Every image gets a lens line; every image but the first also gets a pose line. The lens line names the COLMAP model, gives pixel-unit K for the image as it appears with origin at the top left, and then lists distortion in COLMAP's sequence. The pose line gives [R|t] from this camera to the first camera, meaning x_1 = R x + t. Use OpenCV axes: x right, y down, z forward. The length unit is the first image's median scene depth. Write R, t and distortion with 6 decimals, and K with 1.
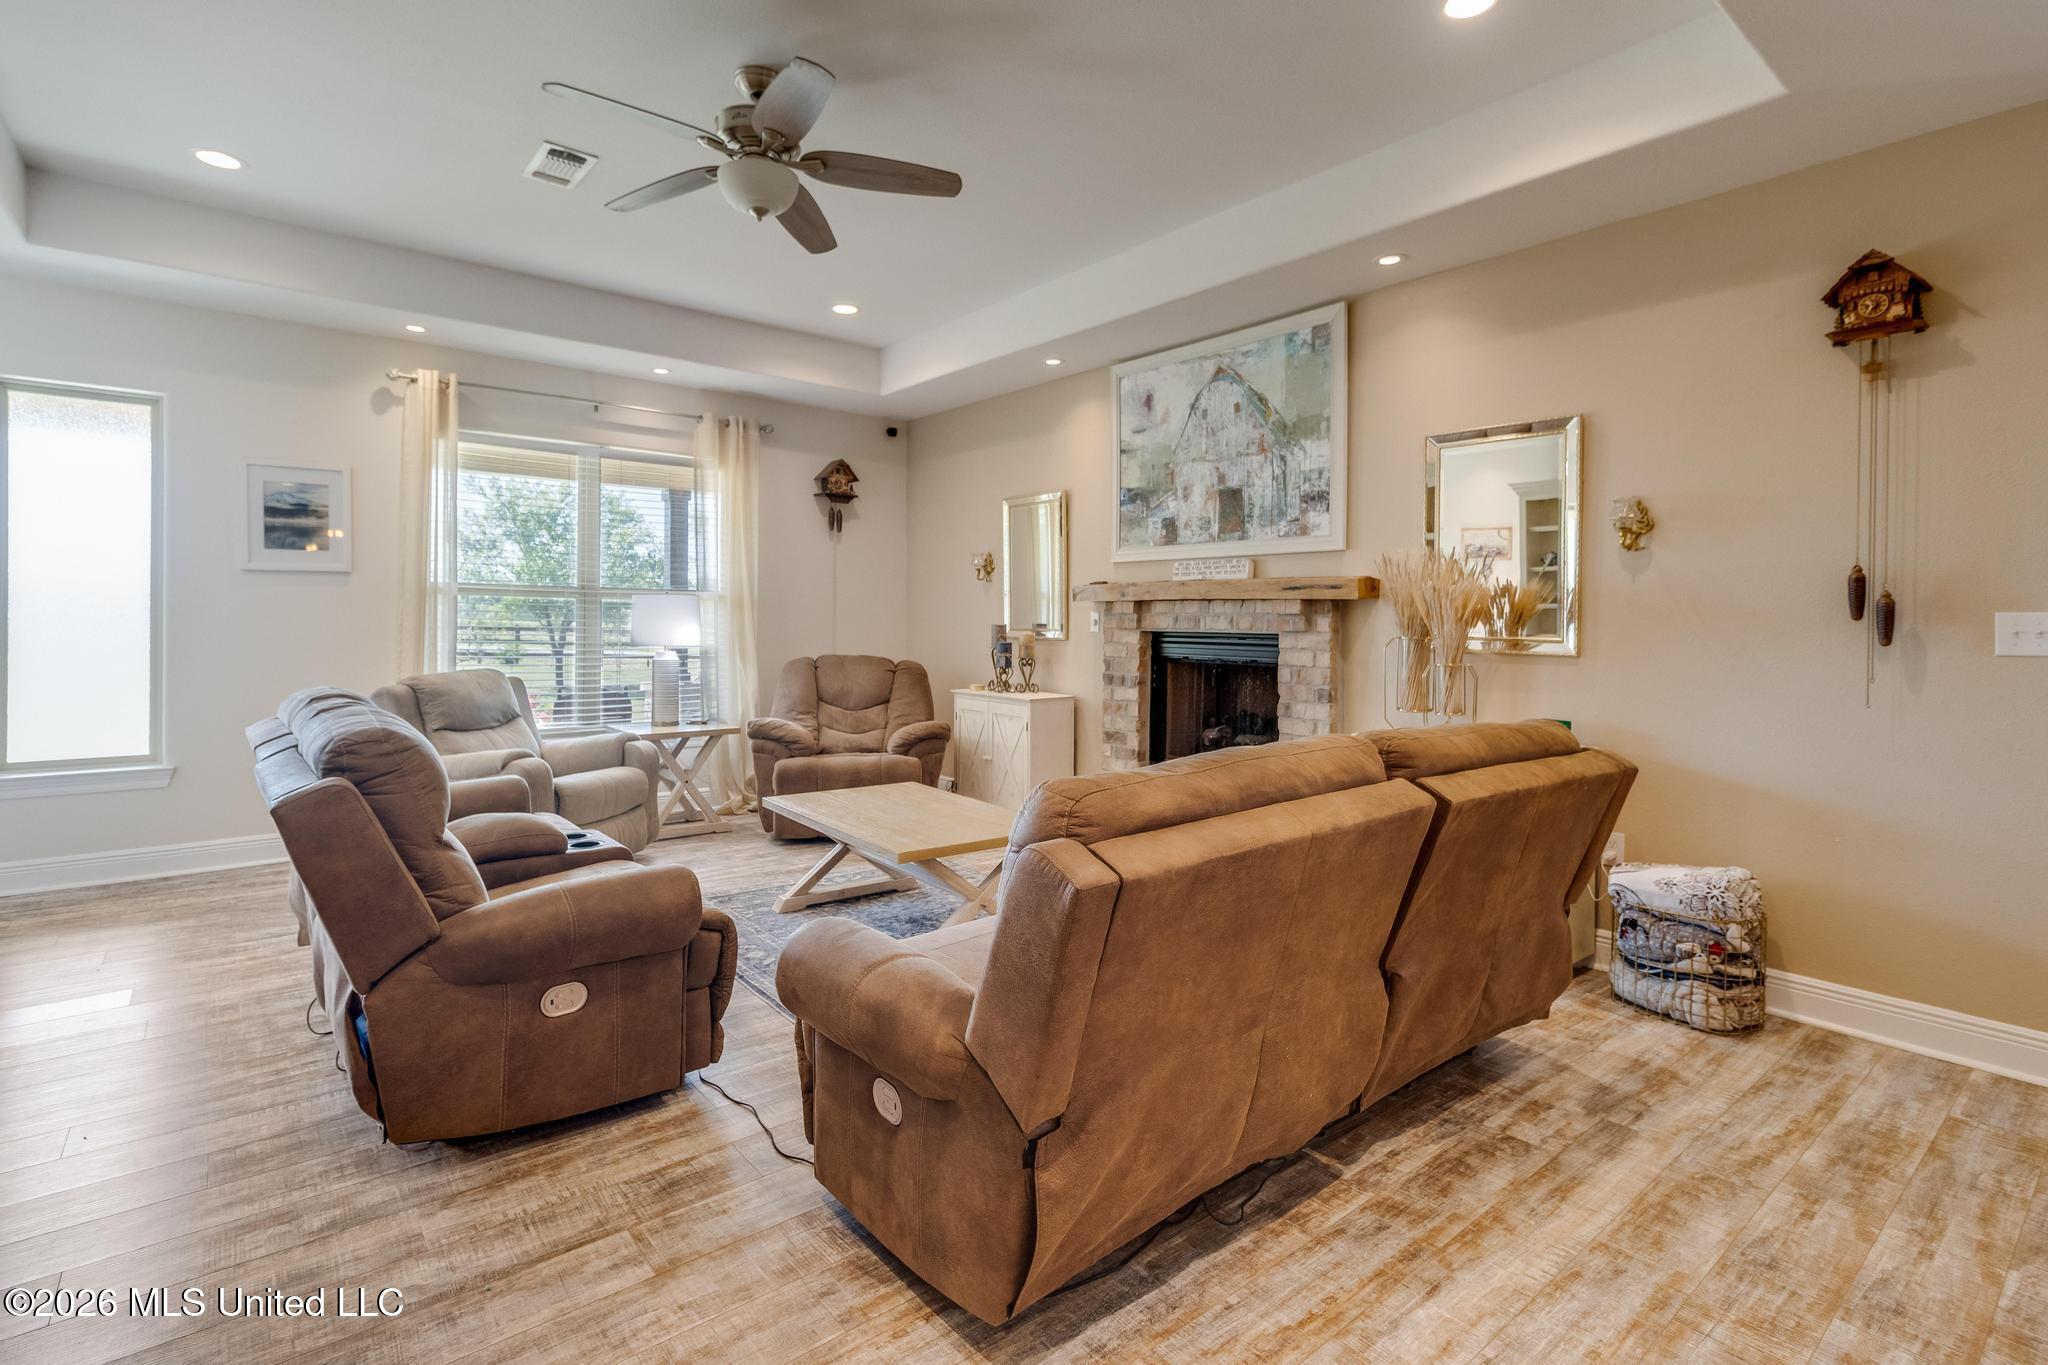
lens RADIAL K [[960.6, 0, 1020.4], [0, 960.6, 618.2], [0, 0, 1]] dist [-0.000397, -0.000116]
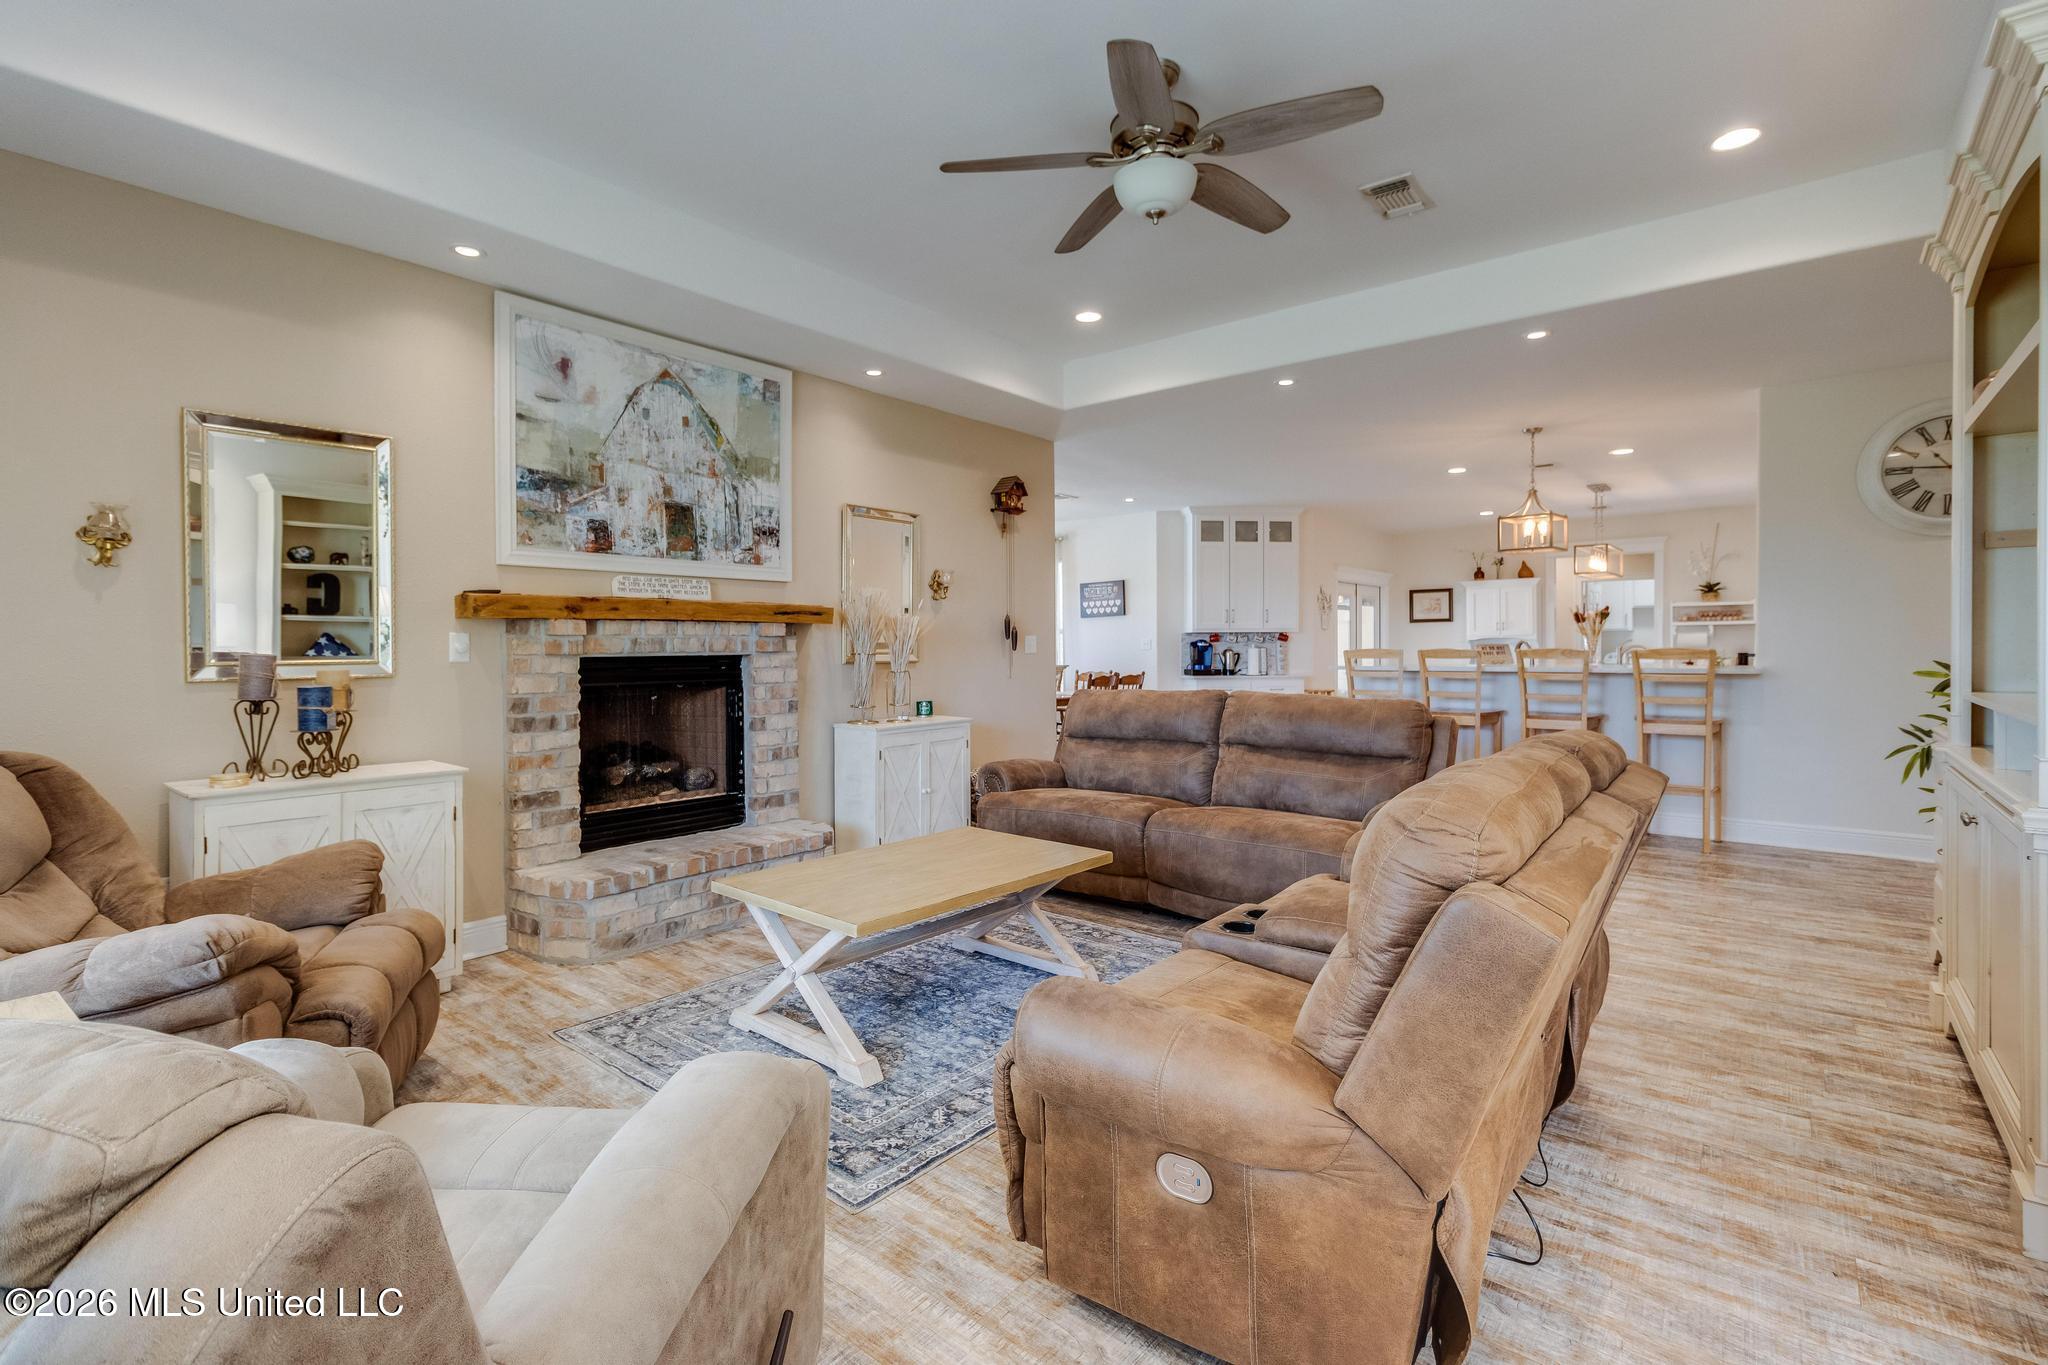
lens RADIAL K [[916.4, 0, 1020.3], [0, 916.4, 654.3], [0, 0, 1]] dist [0.001357, 0.000102]
pose [[-0.194741, -0.014902, 0.980741, -0.752741], [0.007566, 0.999832, 0.016694, 0.001079], [-0.980825, 0.010671, -0.194596, 0.863034]]
